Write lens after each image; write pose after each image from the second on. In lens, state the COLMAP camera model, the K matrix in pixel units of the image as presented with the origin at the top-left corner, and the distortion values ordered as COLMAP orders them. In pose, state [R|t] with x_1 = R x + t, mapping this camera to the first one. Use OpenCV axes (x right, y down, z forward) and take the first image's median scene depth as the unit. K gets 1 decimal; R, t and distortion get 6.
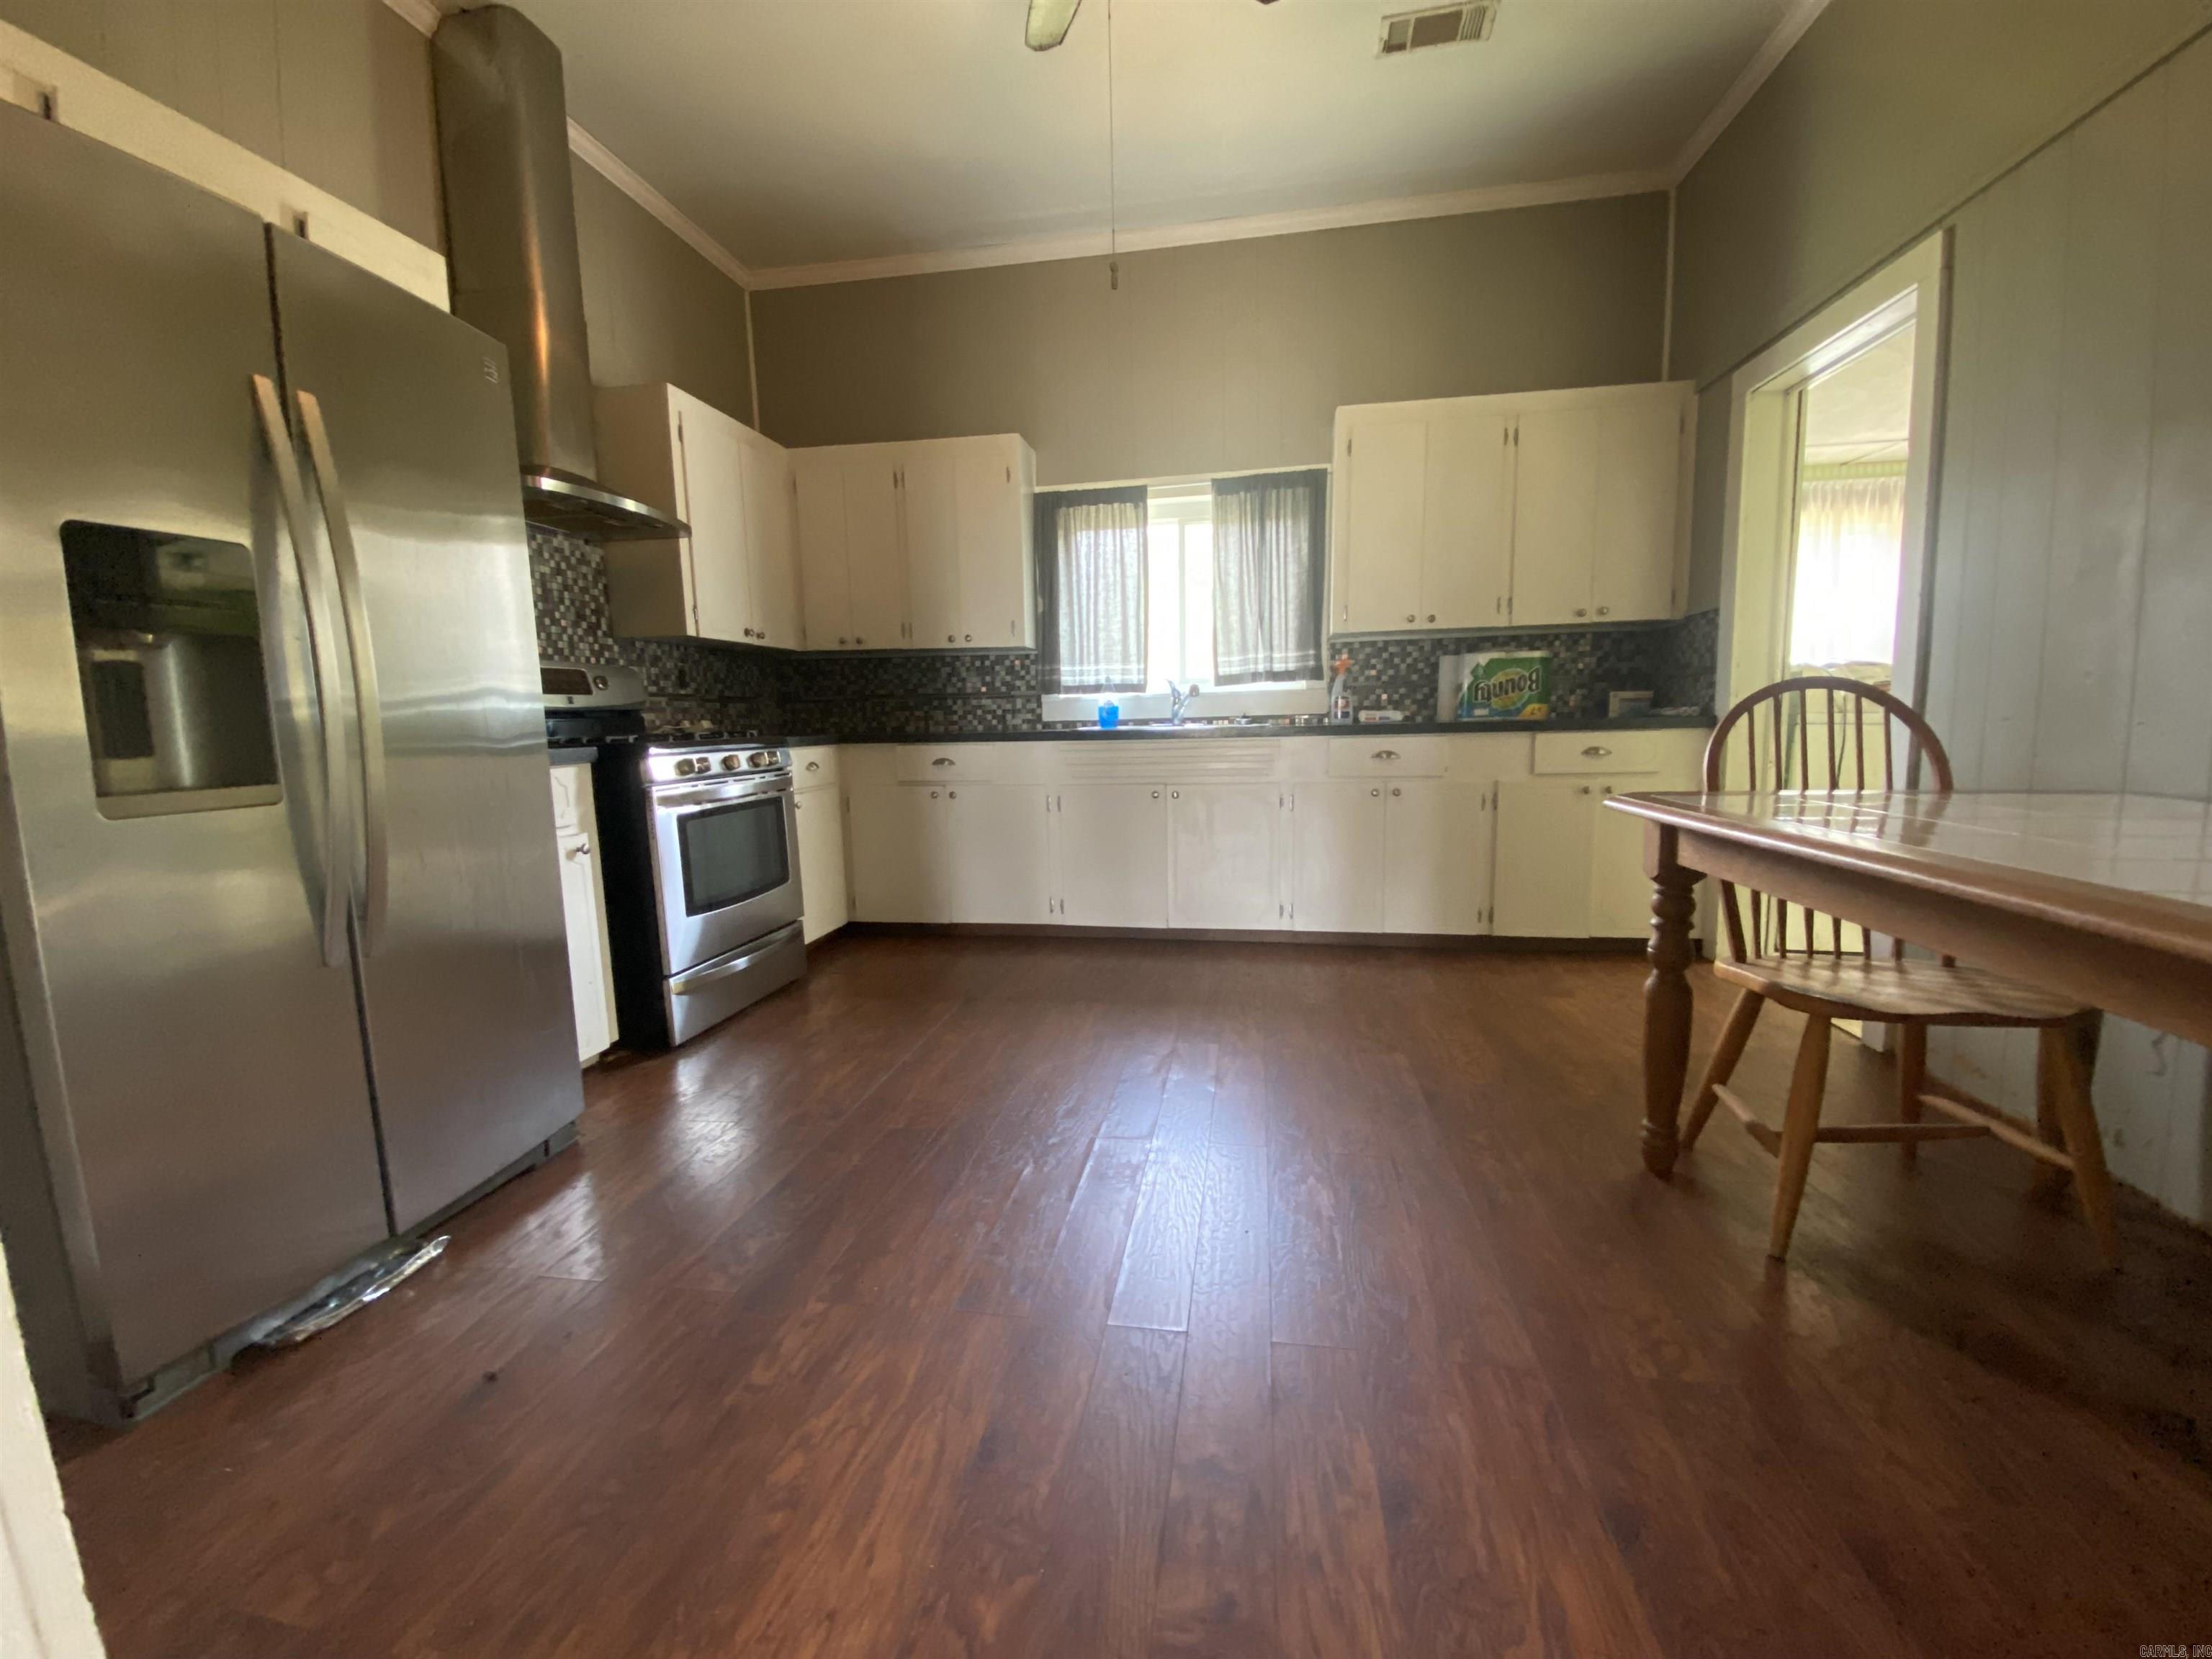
lens RADIAL K [[896.8, 0, 1097.6], [0, 896.8, 830.2], [0, 0, 1]] dist [0.017754, -0.018291]
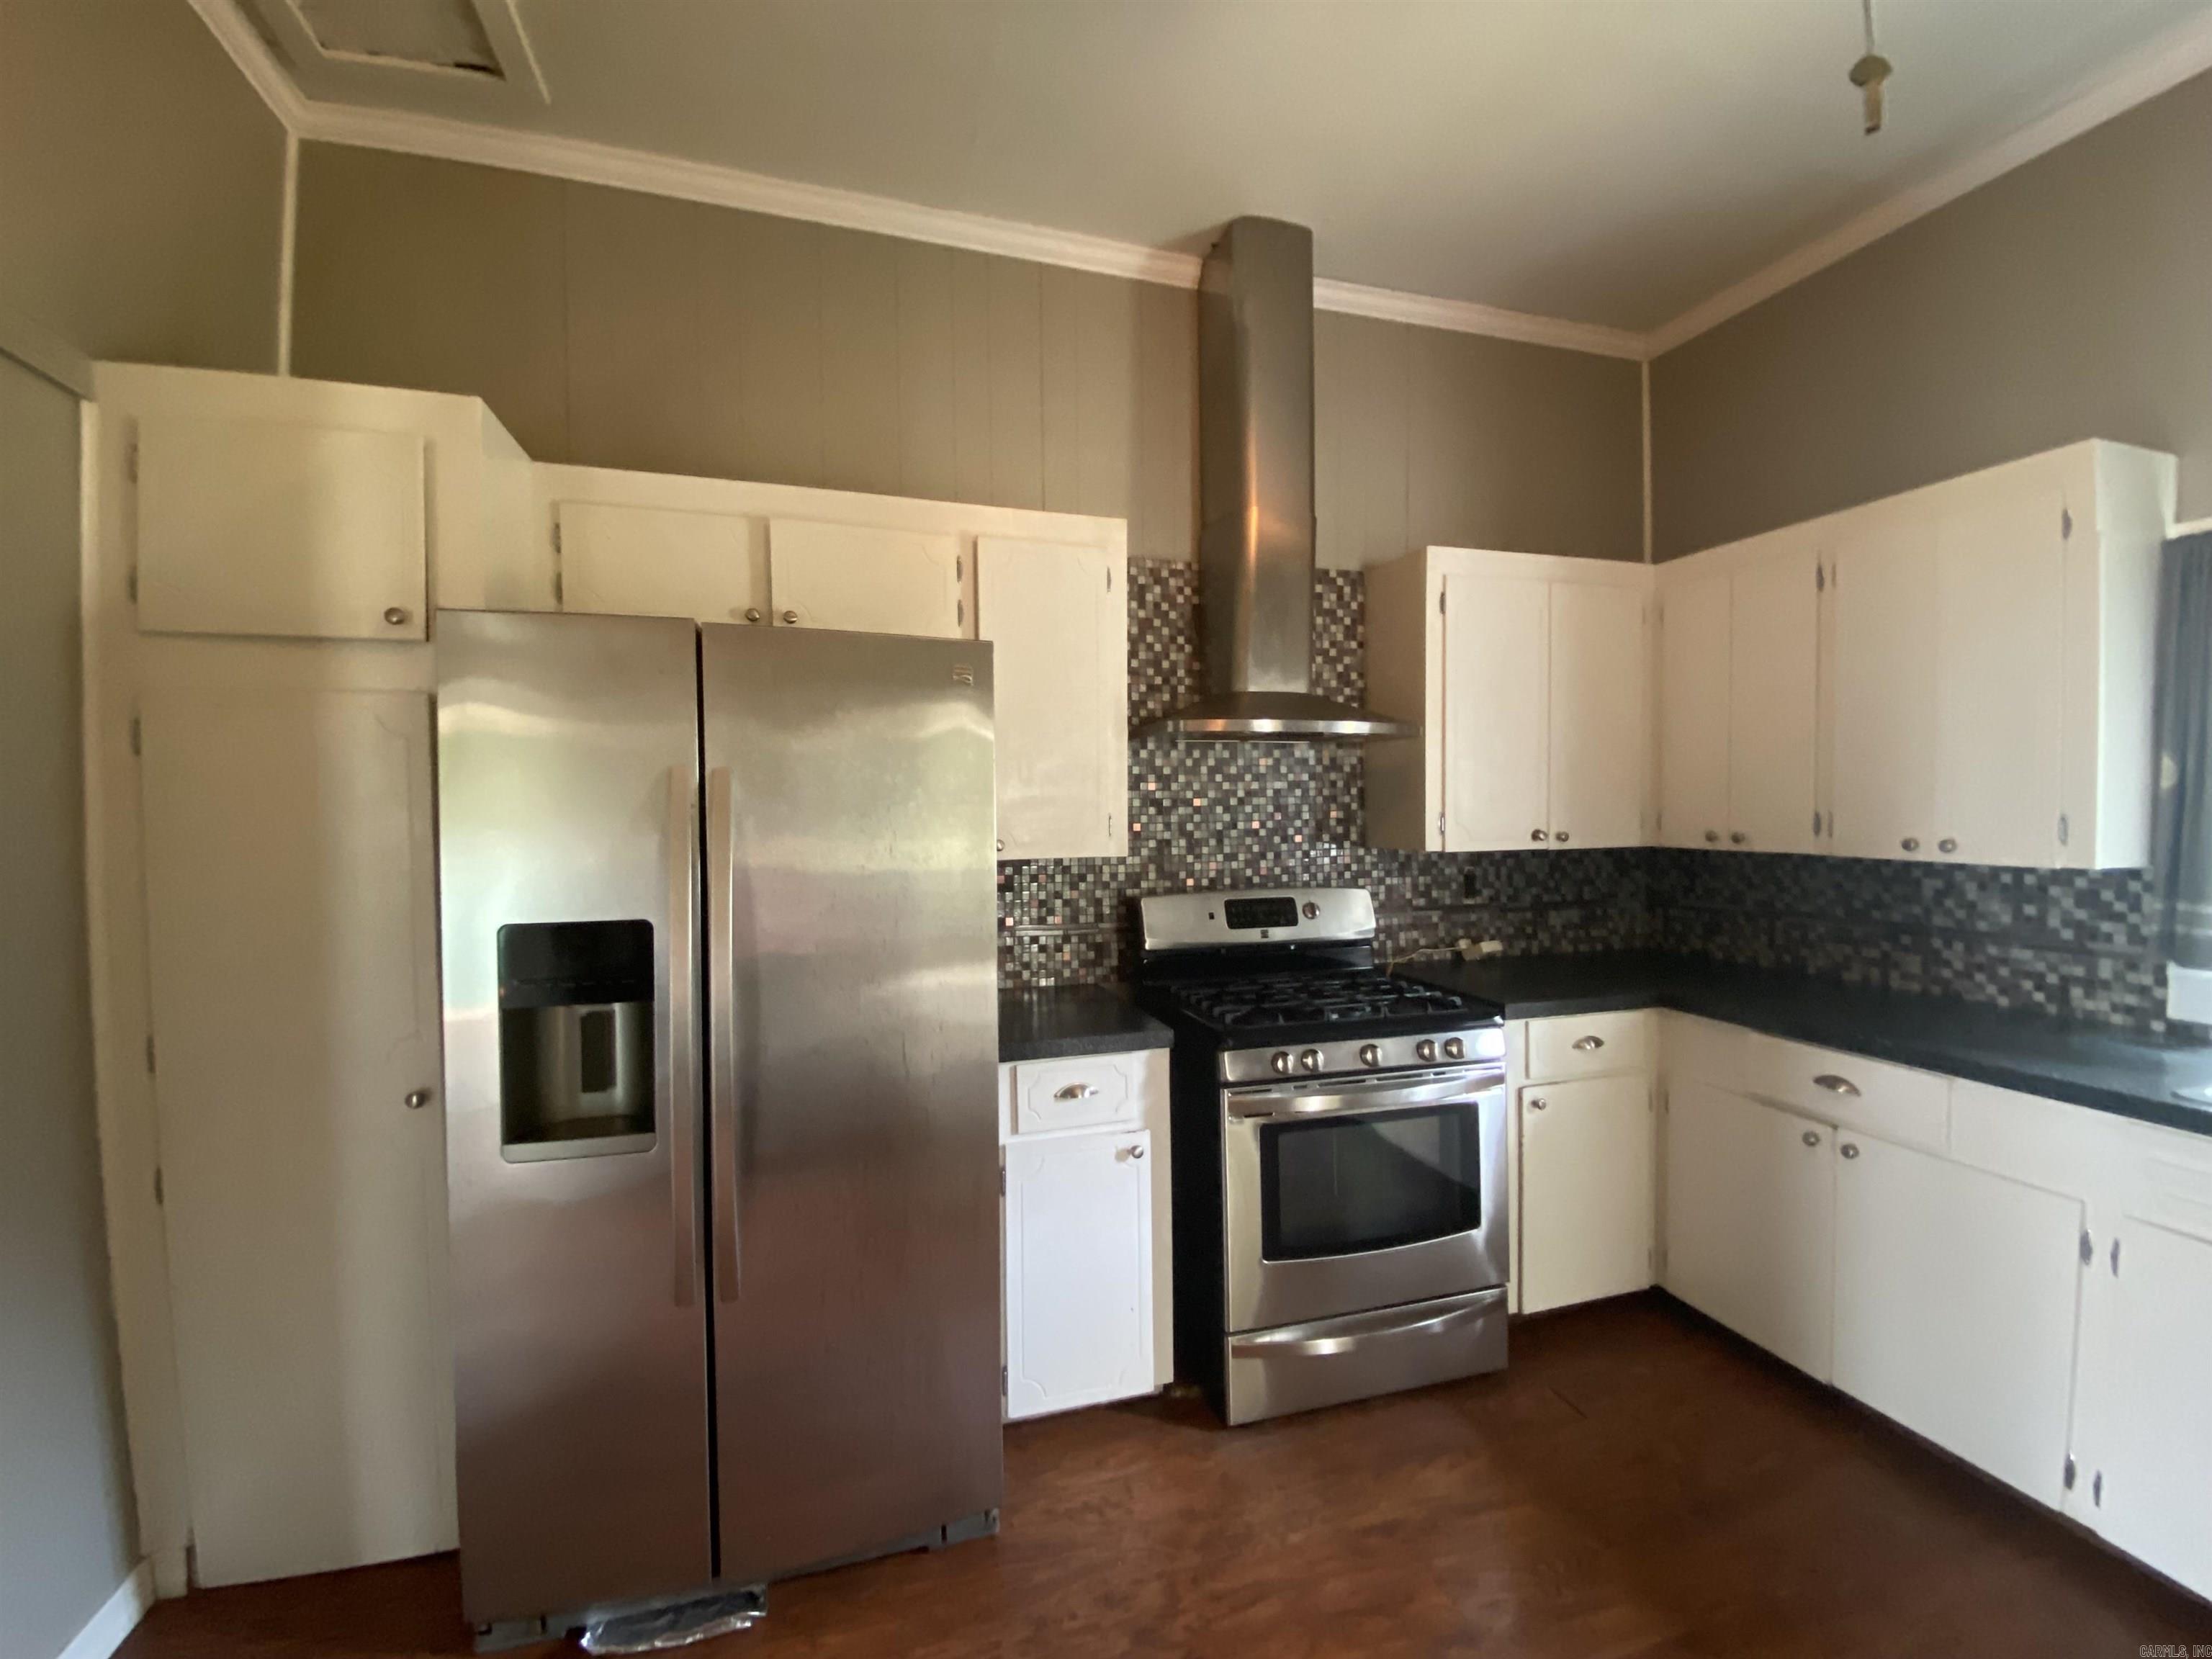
lens RADIAL K [[896.8, 0, 1097.6], [0, 896.8, 830.2], [0, 0, 1]] dist [0.017754, -0.018291]
pose [[0.446115, 0.033779, -0.894338, 0.102537], [-0.111789, 0.993565, -0.018236, -0.157777], [0.887966, 0.108112, 0.447021, 0.324460]]
